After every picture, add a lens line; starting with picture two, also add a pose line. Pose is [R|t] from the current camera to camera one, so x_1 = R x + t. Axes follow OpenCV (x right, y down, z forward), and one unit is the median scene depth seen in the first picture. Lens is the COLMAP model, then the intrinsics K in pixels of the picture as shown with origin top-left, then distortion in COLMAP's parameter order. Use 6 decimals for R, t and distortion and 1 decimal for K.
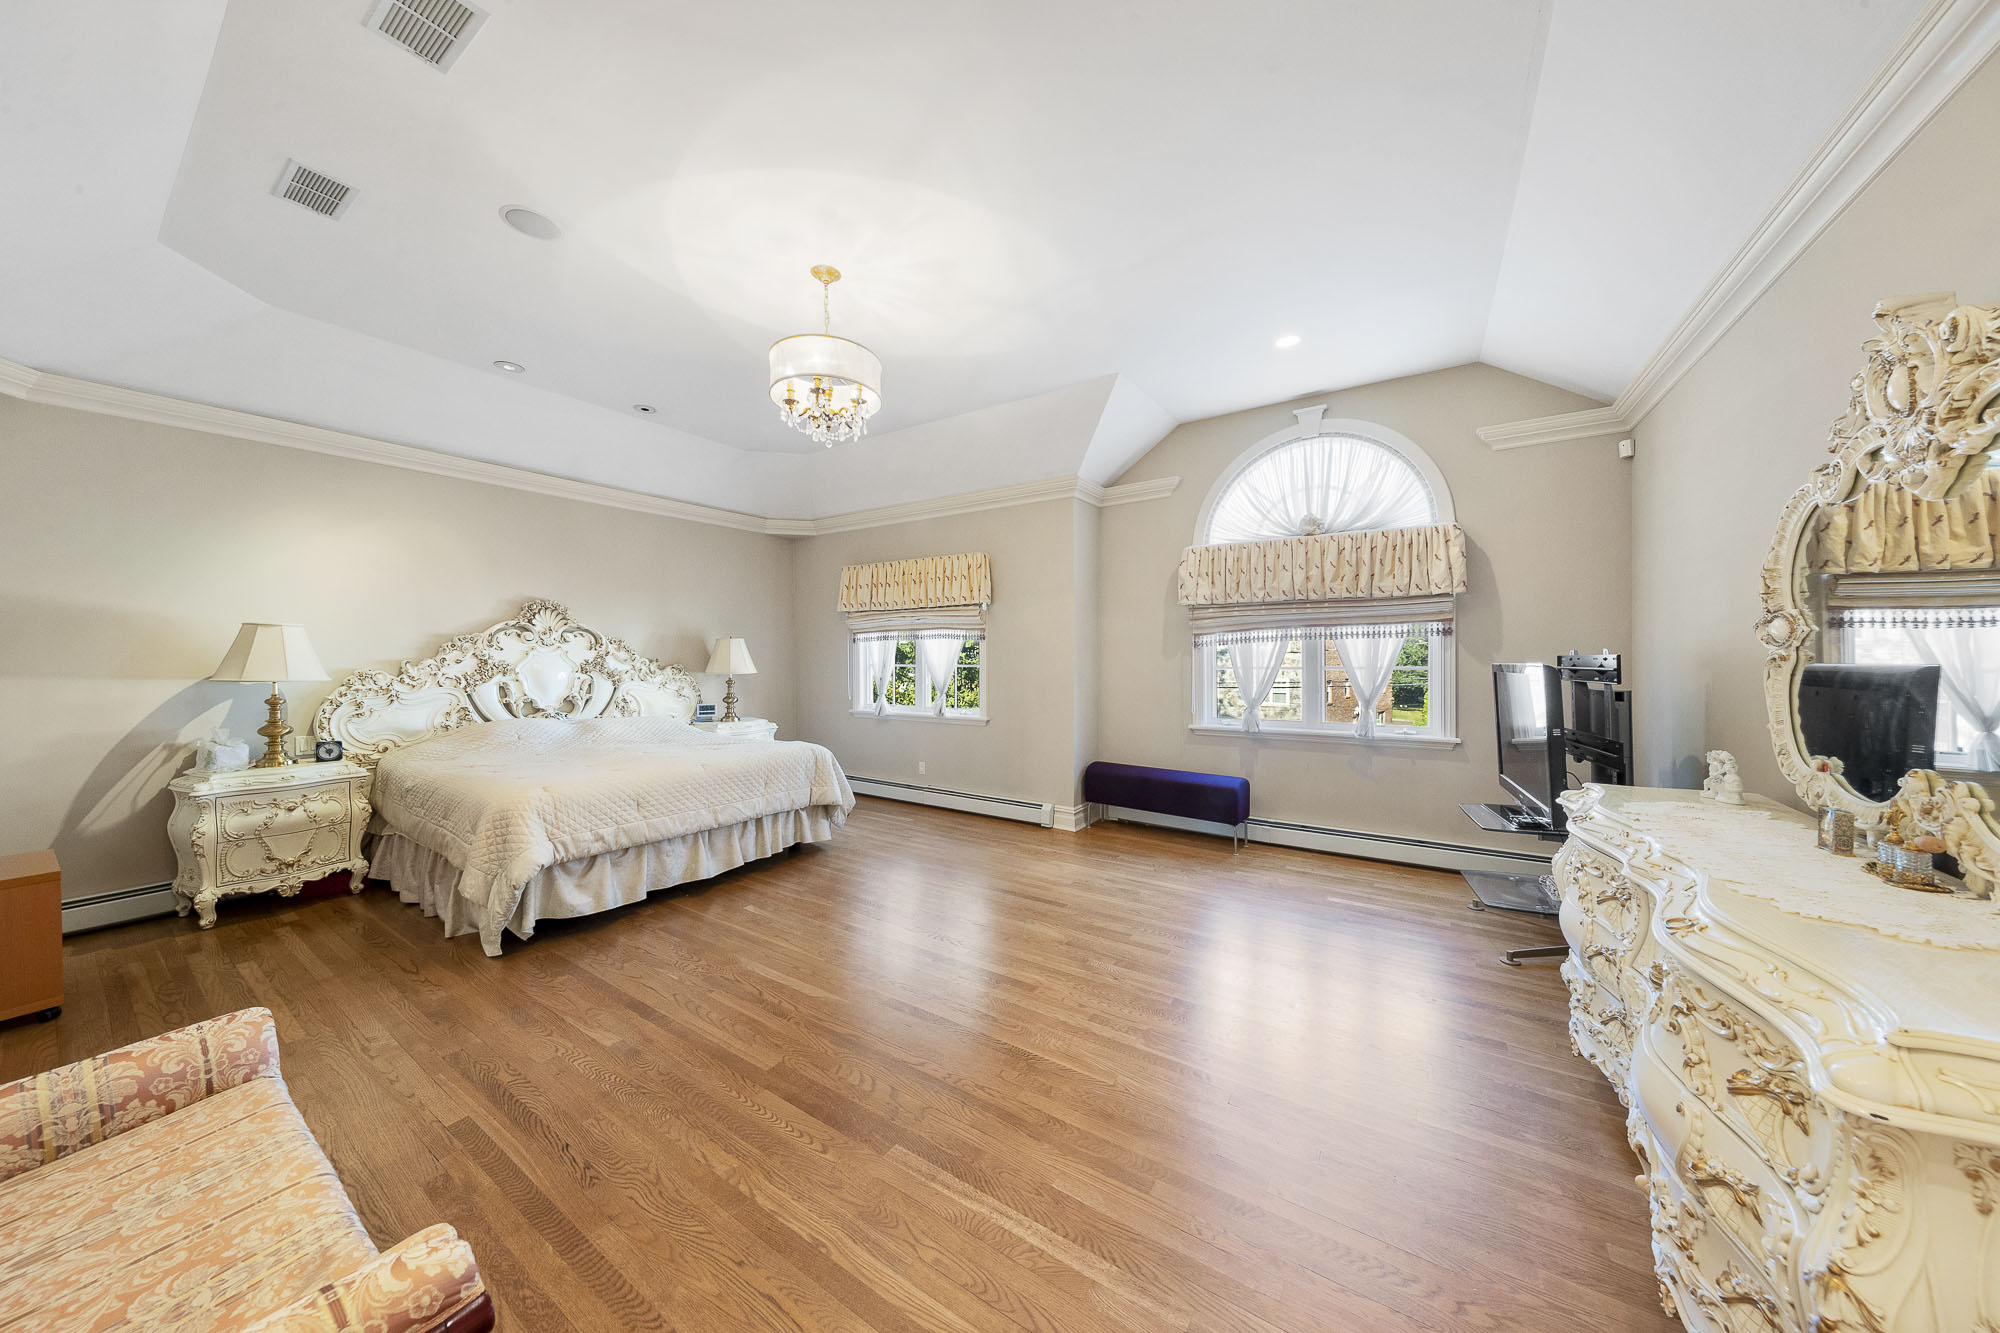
lens RADIAL K [[631.7, 0, 987.9], [0, 631.7, 664.4], [0, 0, 1]] dist [0.002222, -0.000367]
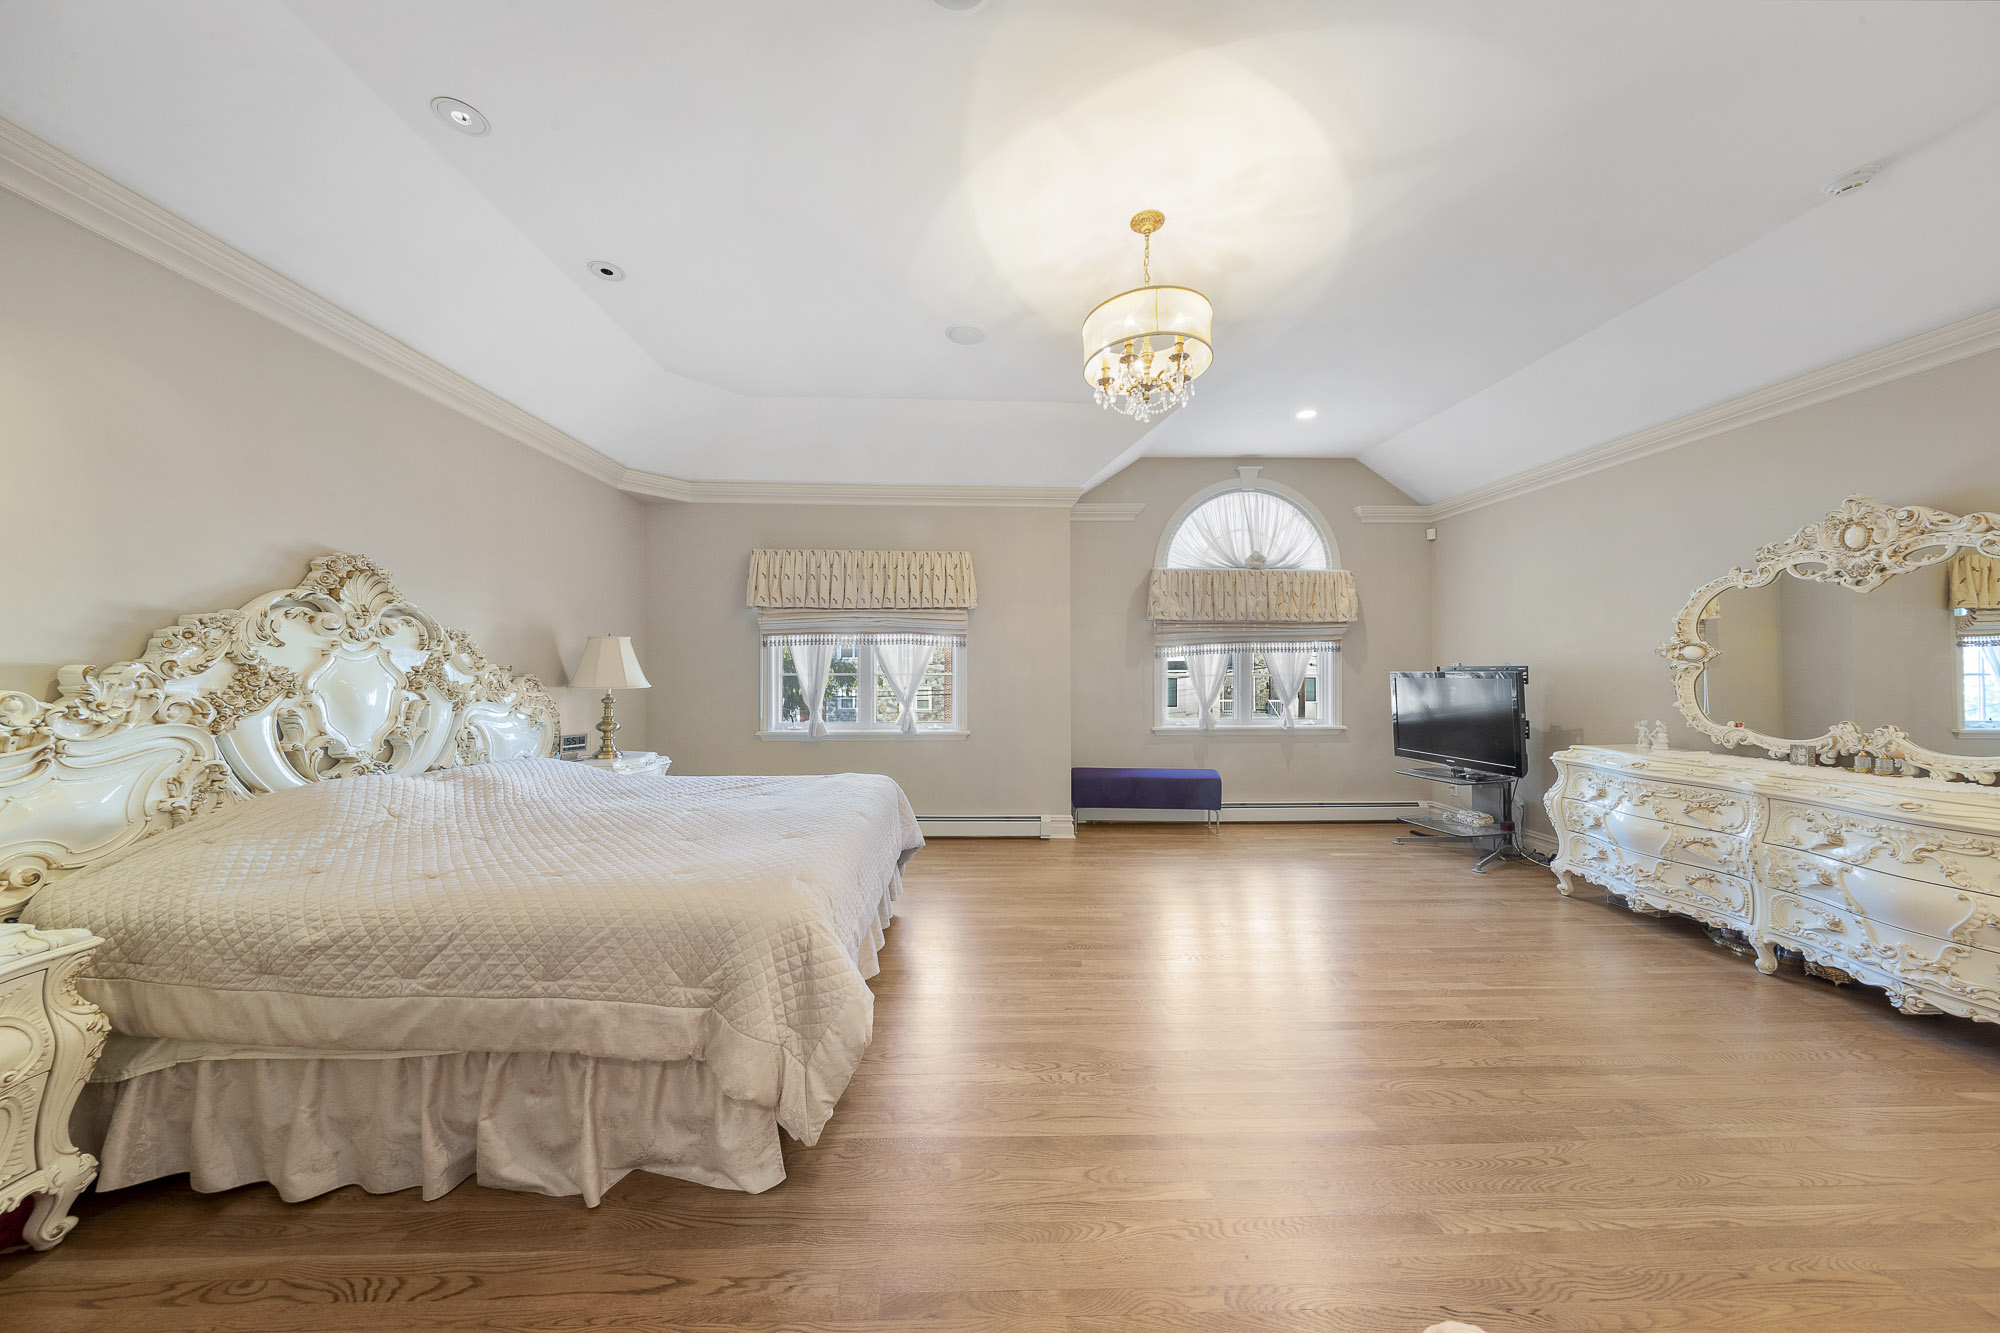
lens RADIAL K [[631.7, 0, 992.3], [0, 631.7, 669.1], [0, 0, 1]] dist [0.002222, -0.000367]
pose [[0.820150, 0.002107, 0.572145, -0.584784], [0.002705, 0.999968, -0.007561, 0.000548], [-0.572142, 0.007749, 0.820118, 0.258962]]
